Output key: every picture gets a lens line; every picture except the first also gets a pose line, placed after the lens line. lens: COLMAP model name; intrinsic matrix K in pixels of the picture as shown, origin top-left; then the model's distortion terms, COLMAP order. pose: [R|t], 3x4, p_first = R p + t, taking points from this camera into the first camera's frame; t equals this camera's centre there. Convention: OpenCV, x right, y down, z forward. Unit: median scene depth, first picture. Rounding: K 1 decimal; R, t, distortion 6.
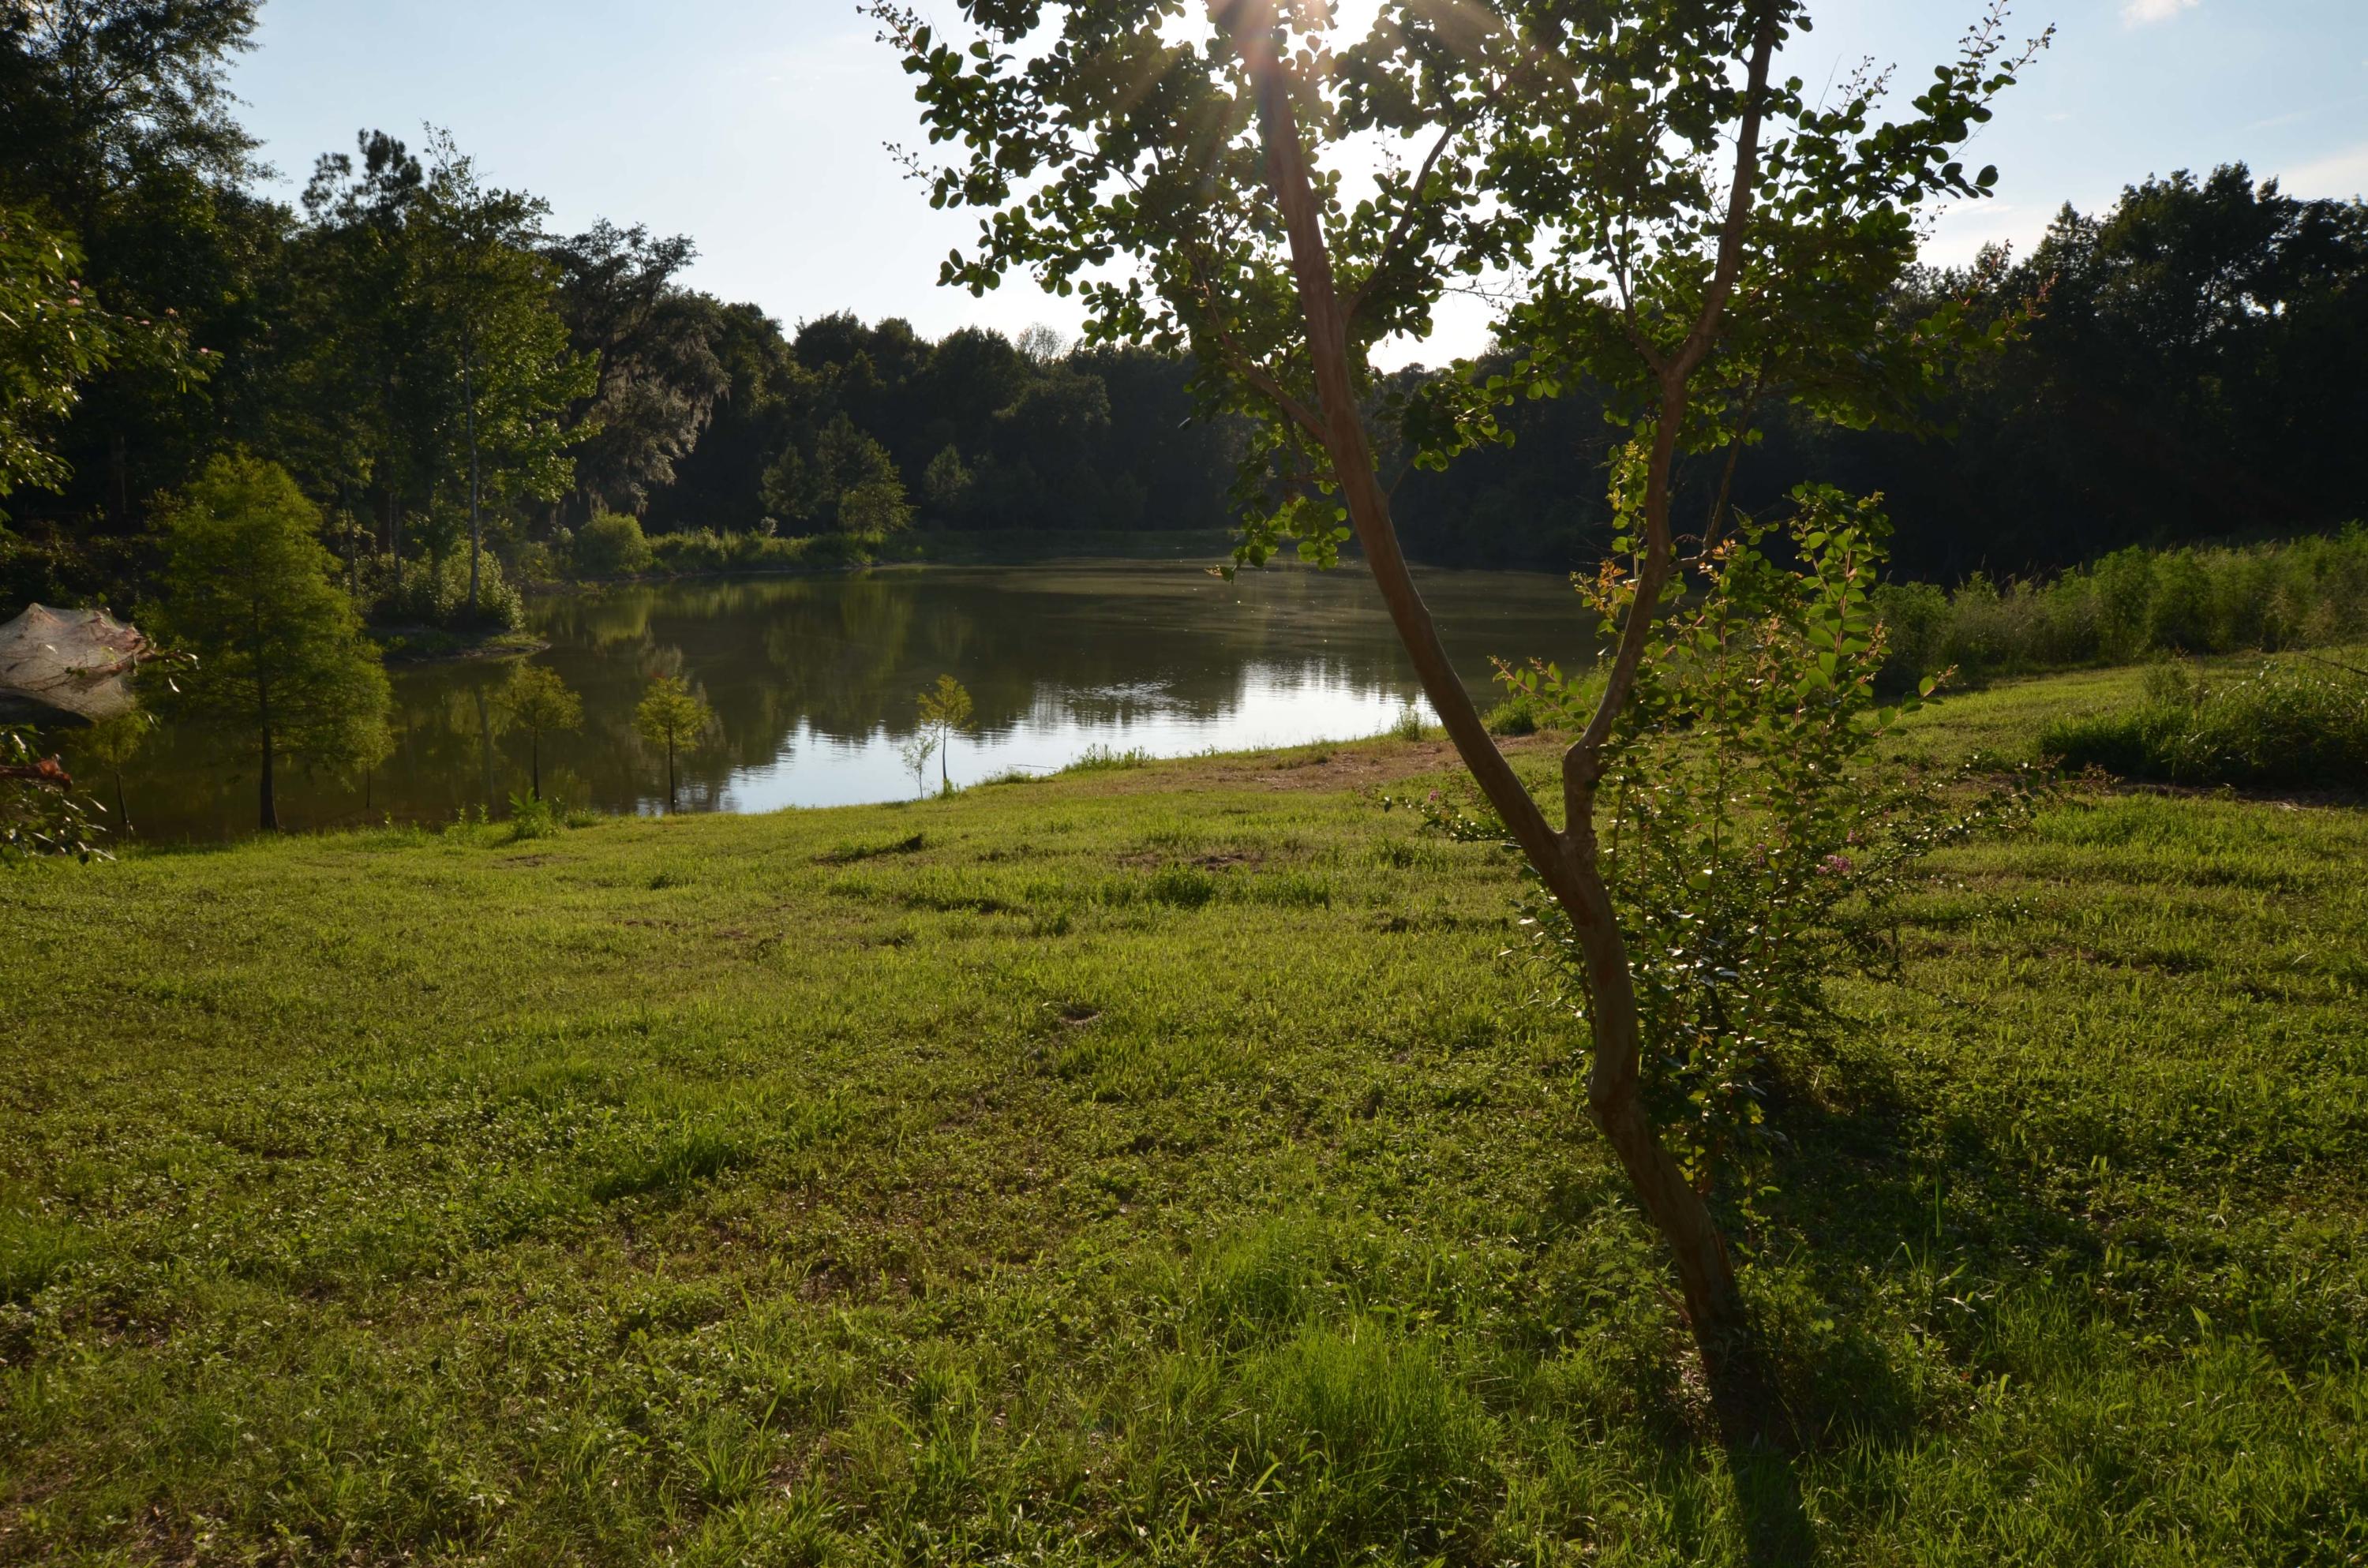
lens RADIAL K [[1833.5, 0, 1186.1], [0, 1833.5, 785.6], [0, 0, 1]] dist [0.008223, 0.001822]
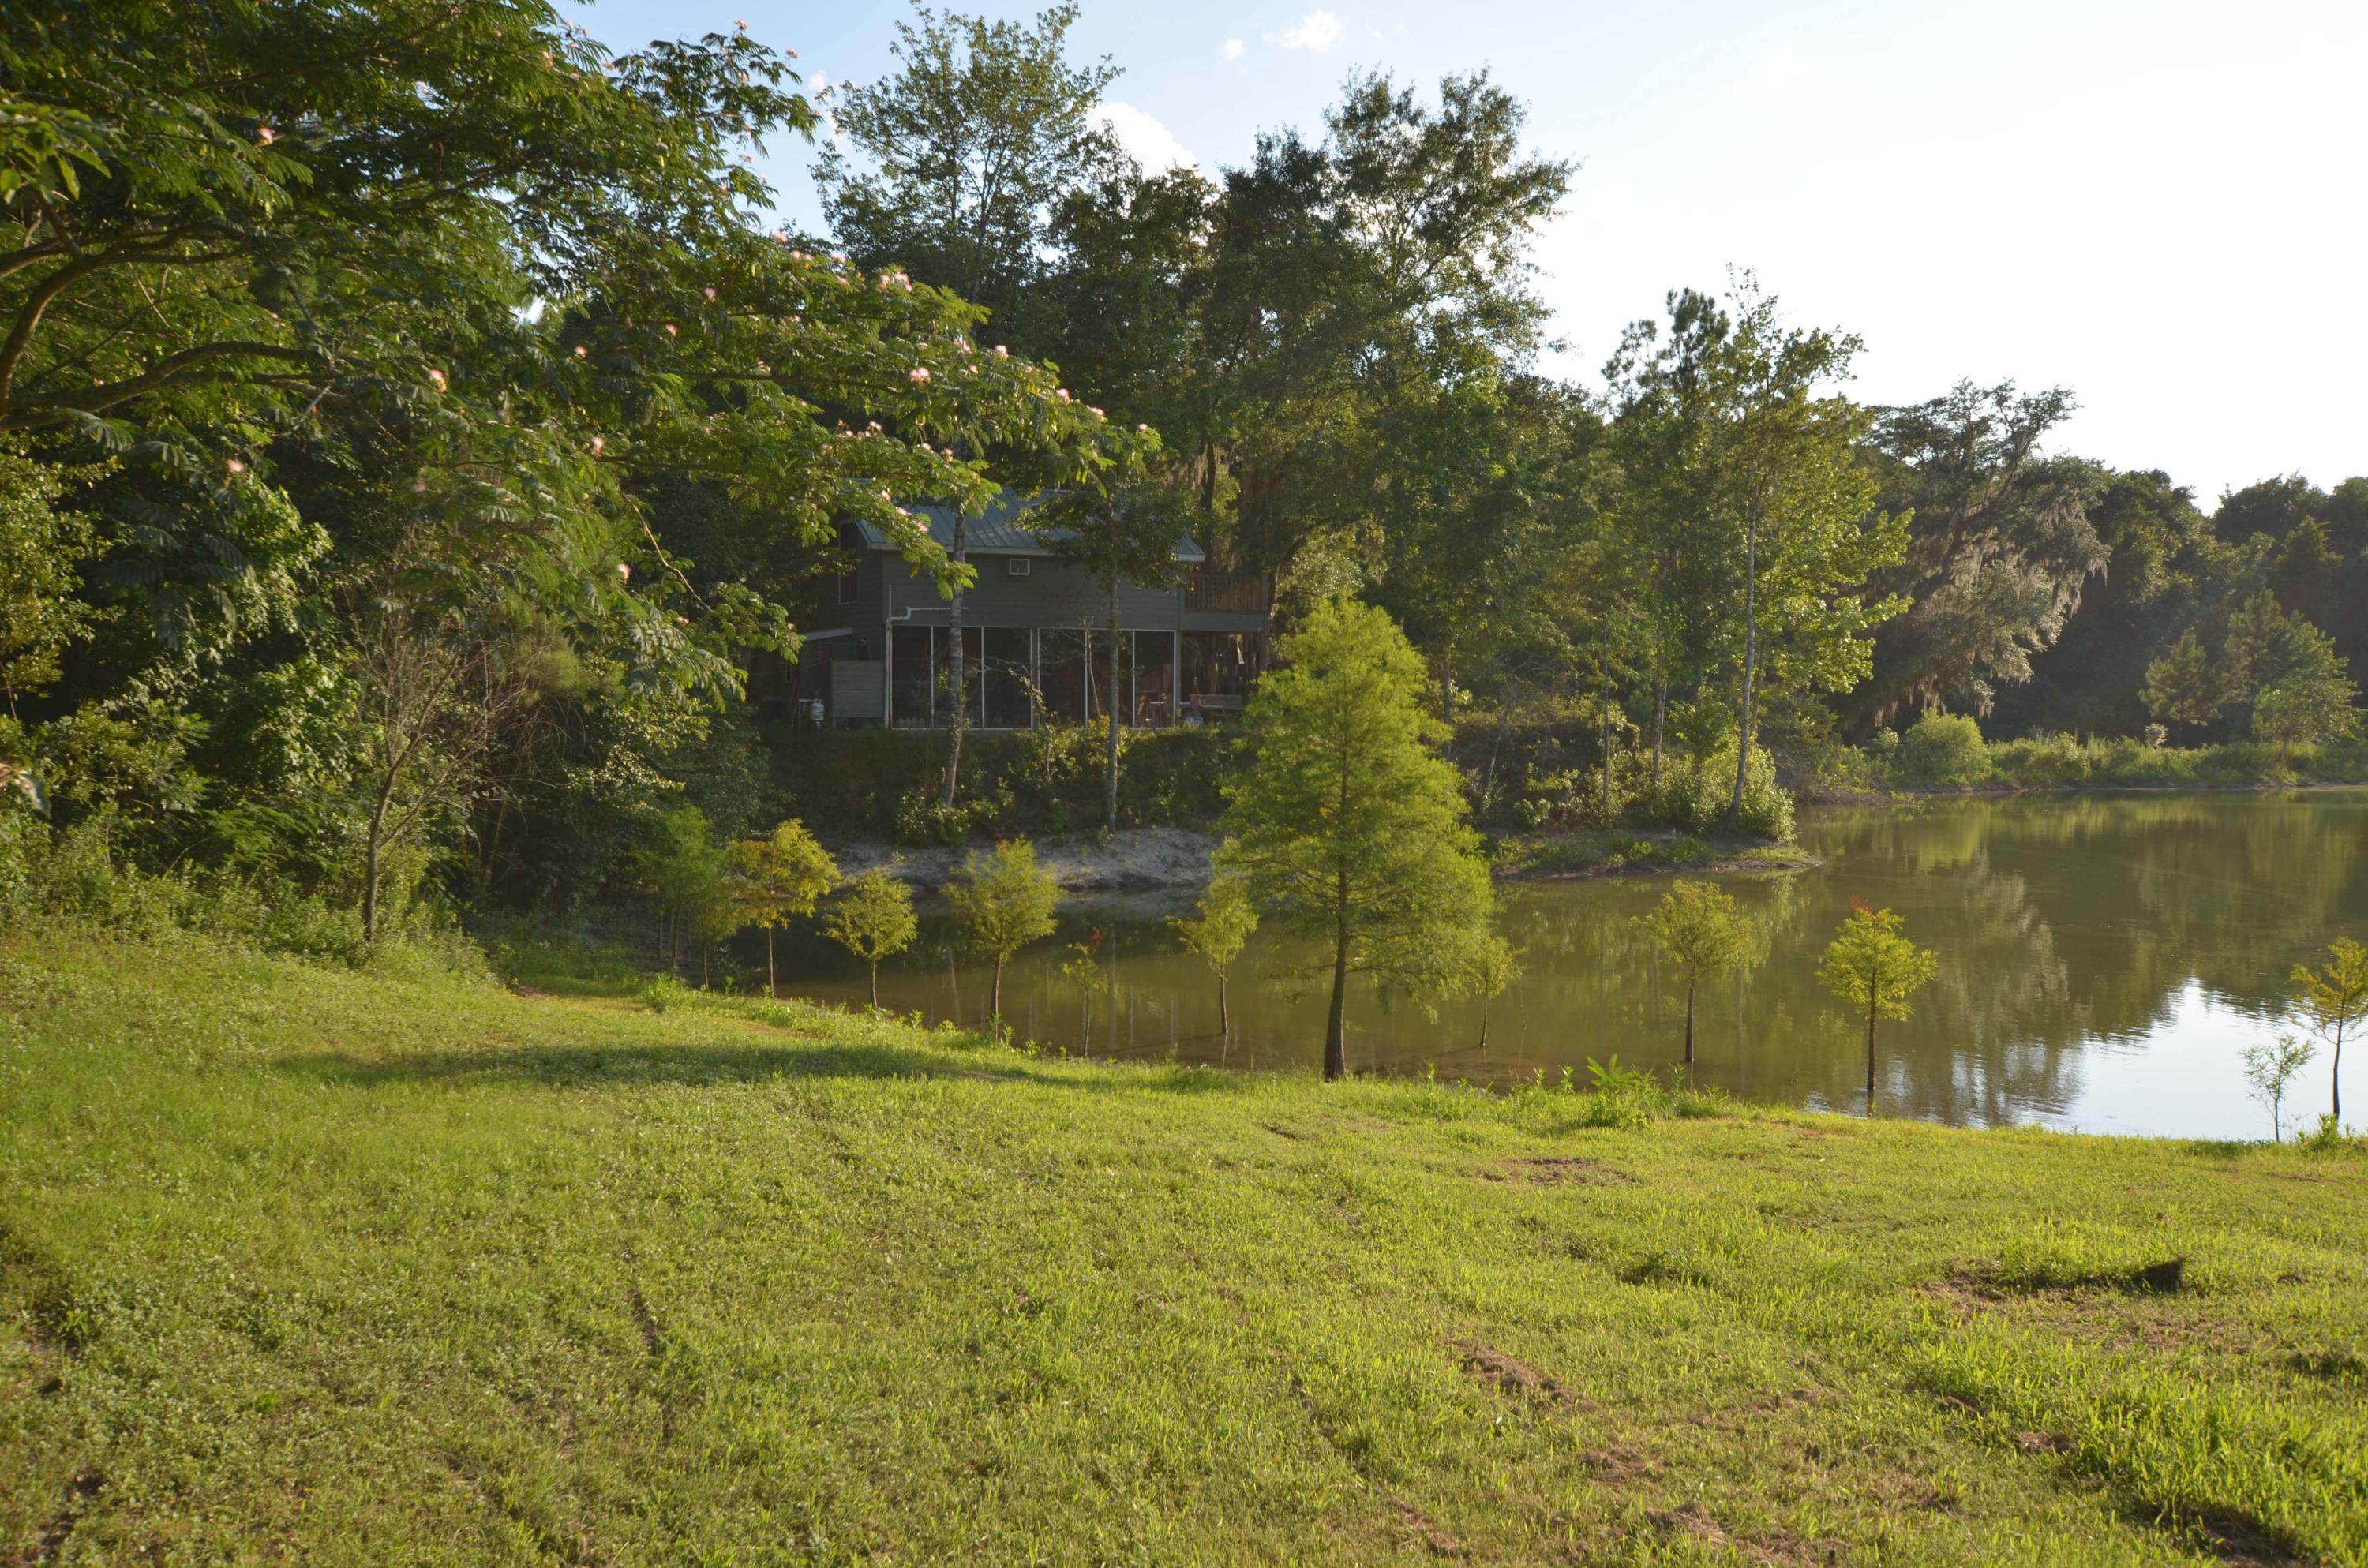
lens RADIAL K [[1915.6, 0, 1182.0], [0, 1915.6, 801.4], [0, 0, 1]] dist [0.007039, 0.018371]
pose [[0.759881, 0.033822, -0.649182, -0.004488], [-0.105743, 0.991776, -0.072104, -0.007588], [0.641404, 0.123437, 0.757208, 0.107799]]
